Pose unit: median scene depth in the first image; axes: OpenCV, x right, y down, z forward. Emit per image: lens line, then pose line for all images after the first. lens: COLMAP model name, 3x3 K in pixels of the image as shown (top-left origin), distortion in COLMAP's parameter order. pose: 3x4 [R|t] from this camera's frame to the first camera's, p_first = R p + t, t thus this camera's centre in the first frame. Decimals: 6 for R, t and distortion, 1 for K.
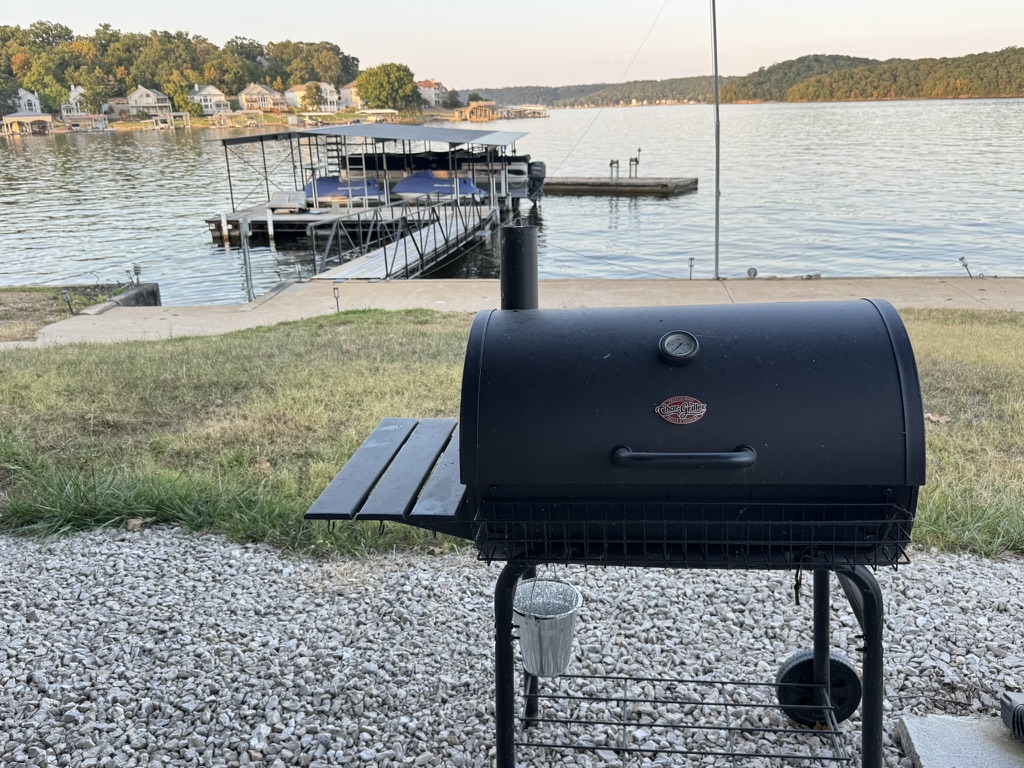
lens RADIAL K [[900.1, 0, 512.0], [0, 900.1, 384.0], [0, 0, 1]] dist [0.041194, -0.080512]
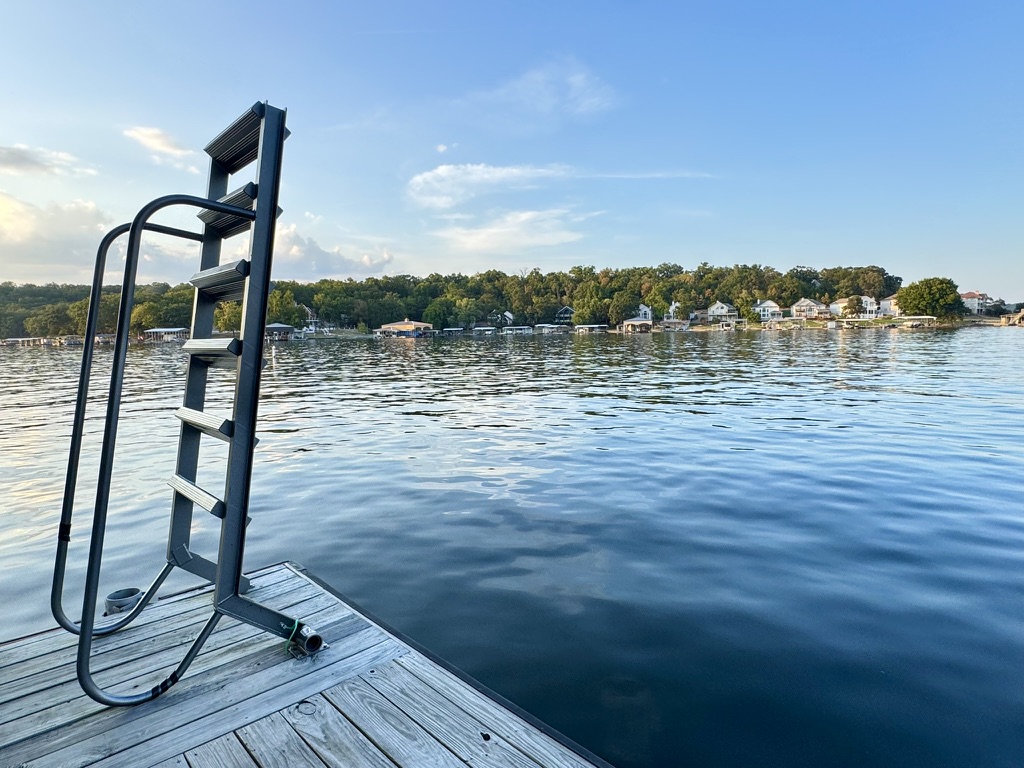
lens RADIAL K [[603.1, 0, 512.0], [0, 603.1, 384.0], [0, 0, 1]] dist [-0.000084, 0.002887]
pose [[0.745797, 0.071459, -0.662329, -0.015819], [-0.195357, 0.973979, -0.114893, -0.030336], [0.636885, 0.215078, 0.740351, 0.117753]]
